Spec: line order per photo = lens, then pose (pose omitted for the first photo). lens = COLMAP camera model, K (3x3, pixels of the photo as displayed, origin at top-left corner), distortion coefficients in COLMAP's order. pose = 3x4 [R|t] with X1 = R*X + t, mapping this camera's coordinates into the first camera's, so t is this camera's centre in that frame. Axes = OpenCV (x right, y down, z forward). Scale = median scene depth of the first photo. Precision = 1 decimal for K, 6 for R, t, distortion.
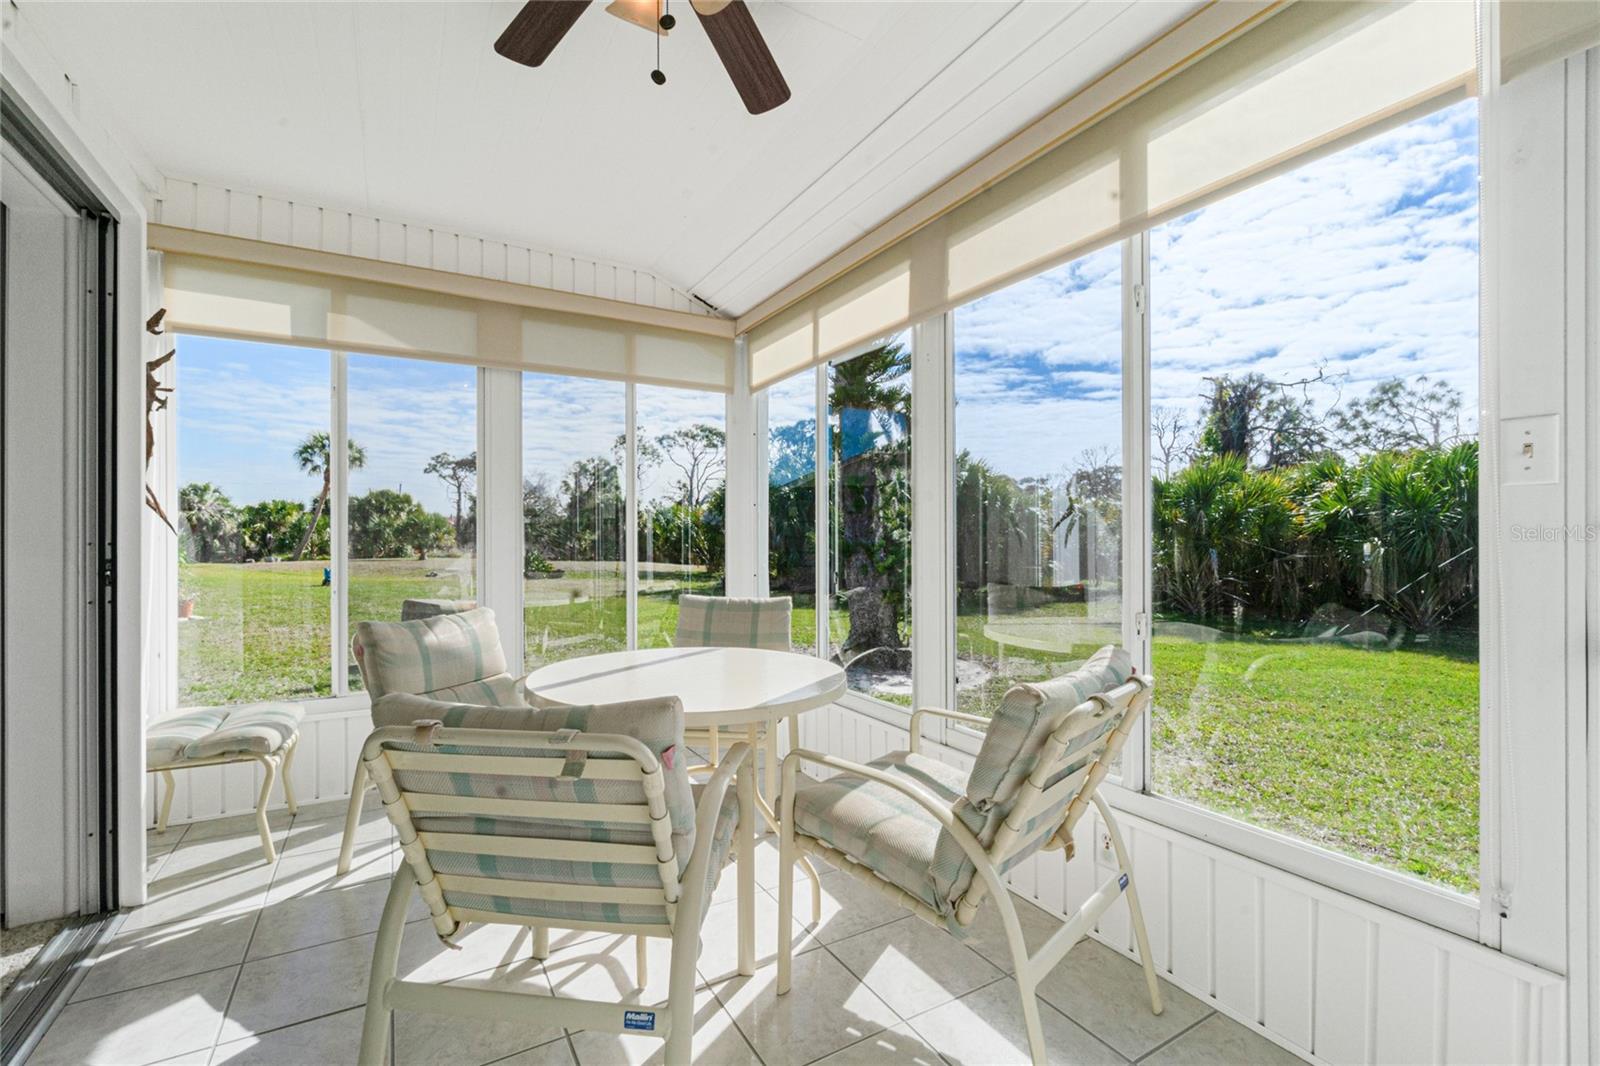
lens RADIAL K [[691.2, 0, 787.6], [0, 691.2, 536.9], [0, 0, 1]] dist [-0.001289, -0.000230]
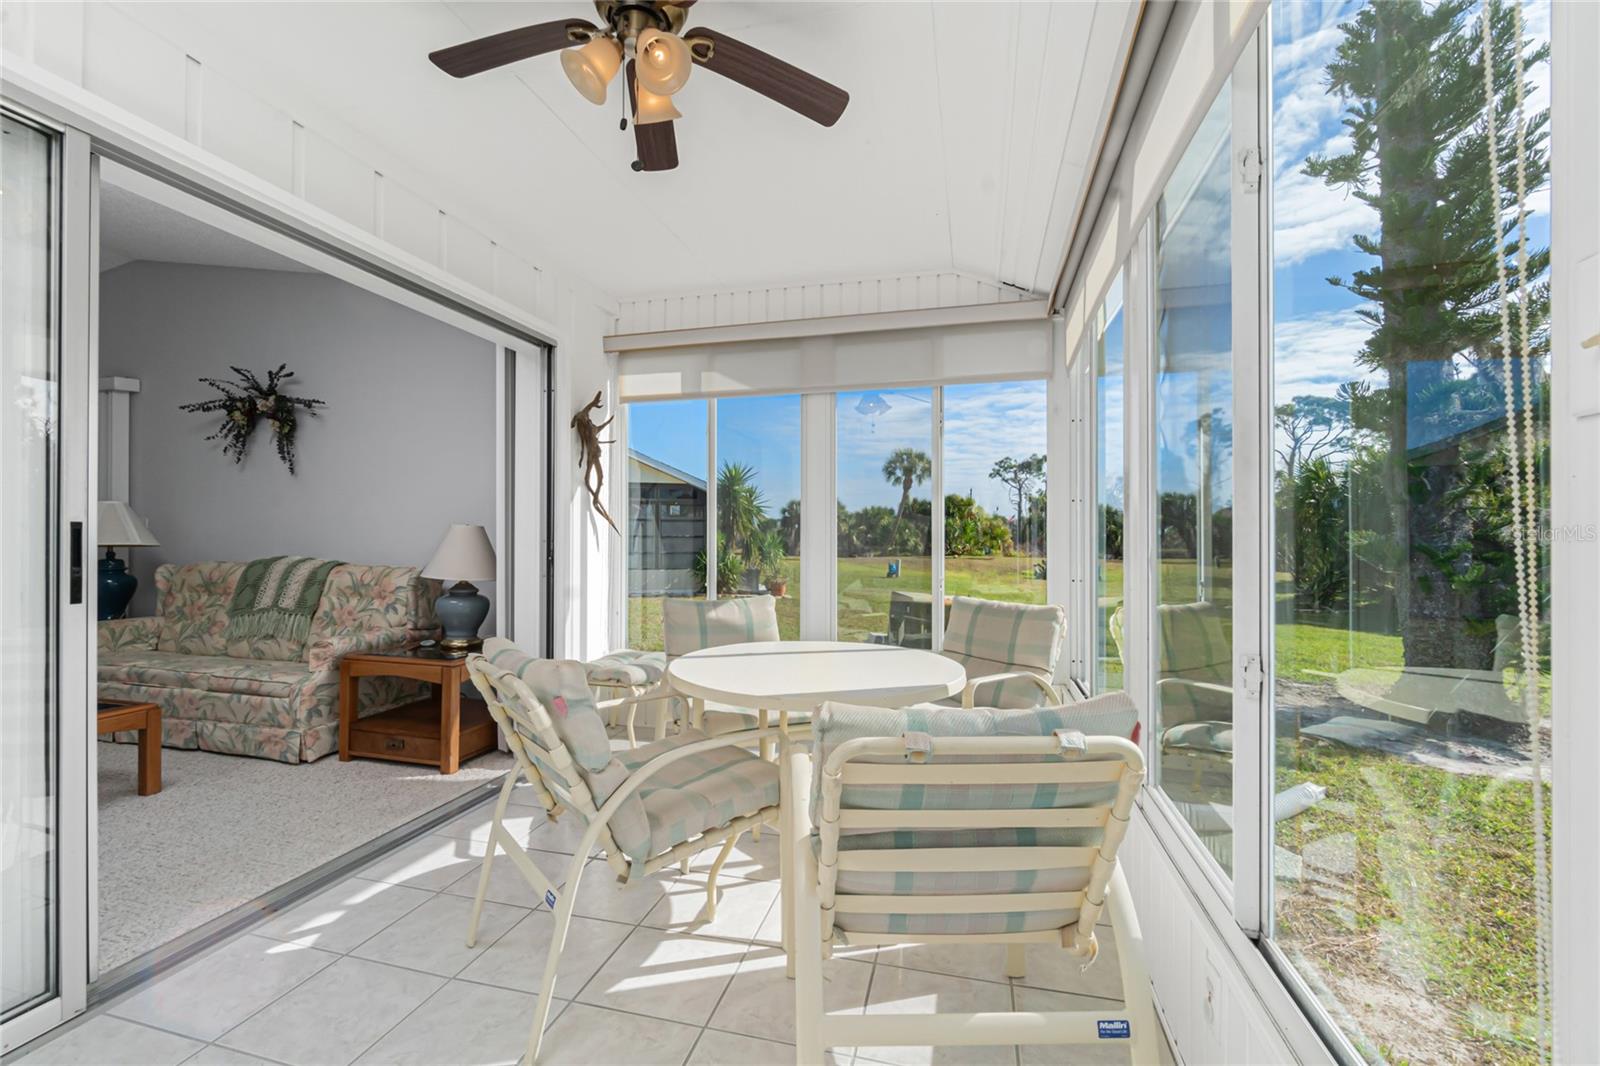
lens RADIAL K [[690.8, 0, 791.5], [0, 690.8, 538.2], [0, 0, 1]] dist [0.013000, -0.000038]
pose [[0.714222, 0.001976, -0.699916, 0.141995], [-0.000365, 0.999997, 0.002451, -0.000074], [0.699919, -0.001495, 0.714221, 0.050666]]
